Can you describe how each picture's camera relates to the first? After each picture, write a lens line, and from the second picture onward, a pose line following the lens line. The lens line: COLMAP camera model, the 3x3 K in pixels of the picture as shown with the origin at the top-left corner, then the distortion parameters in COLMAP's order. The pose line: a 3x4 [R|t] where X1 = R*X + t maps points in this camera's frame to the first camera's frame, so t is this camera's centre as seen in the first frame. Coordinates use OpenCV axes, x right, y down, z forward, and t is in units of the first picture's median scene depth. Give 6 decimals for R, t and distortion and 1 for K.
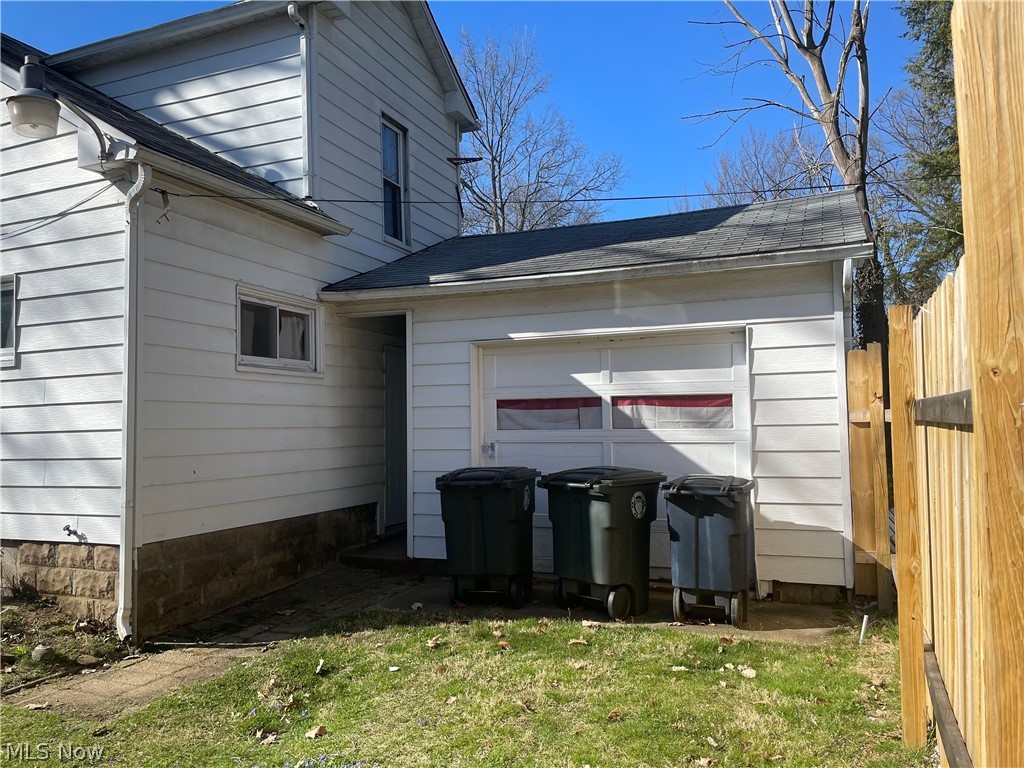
lens RADIAL K [[768.8, 0, 515.5], [0, 768.8, 371.4], [0, 0, 1]] dist [0.098123, -0.128316]
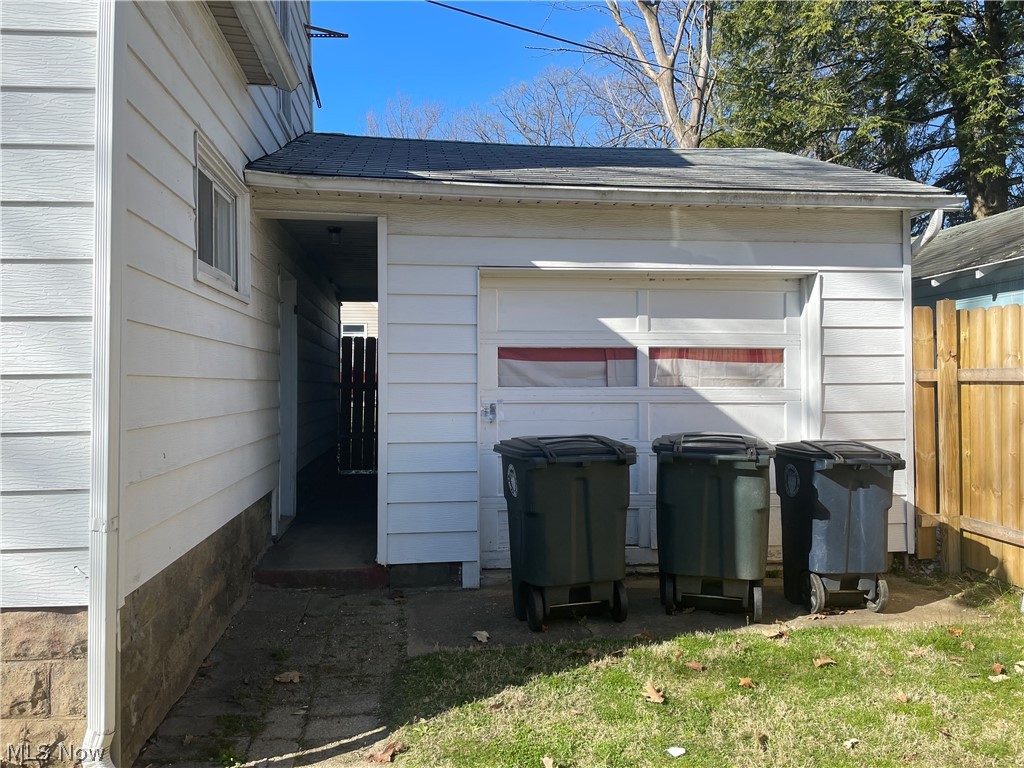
lens RADIAL K [[772.1, 0, 513.3], [0, 772.1, 357.5], [0, 0, 1]] dist [0.083164, -0.107592]
pose [[0.871015, 0.028604, 0.490424, -0.433235], [-0.043923, 0.998840, 0.019752, 0.035302], [-0.489289, -0.038745, 0.871260, 0.369157]]
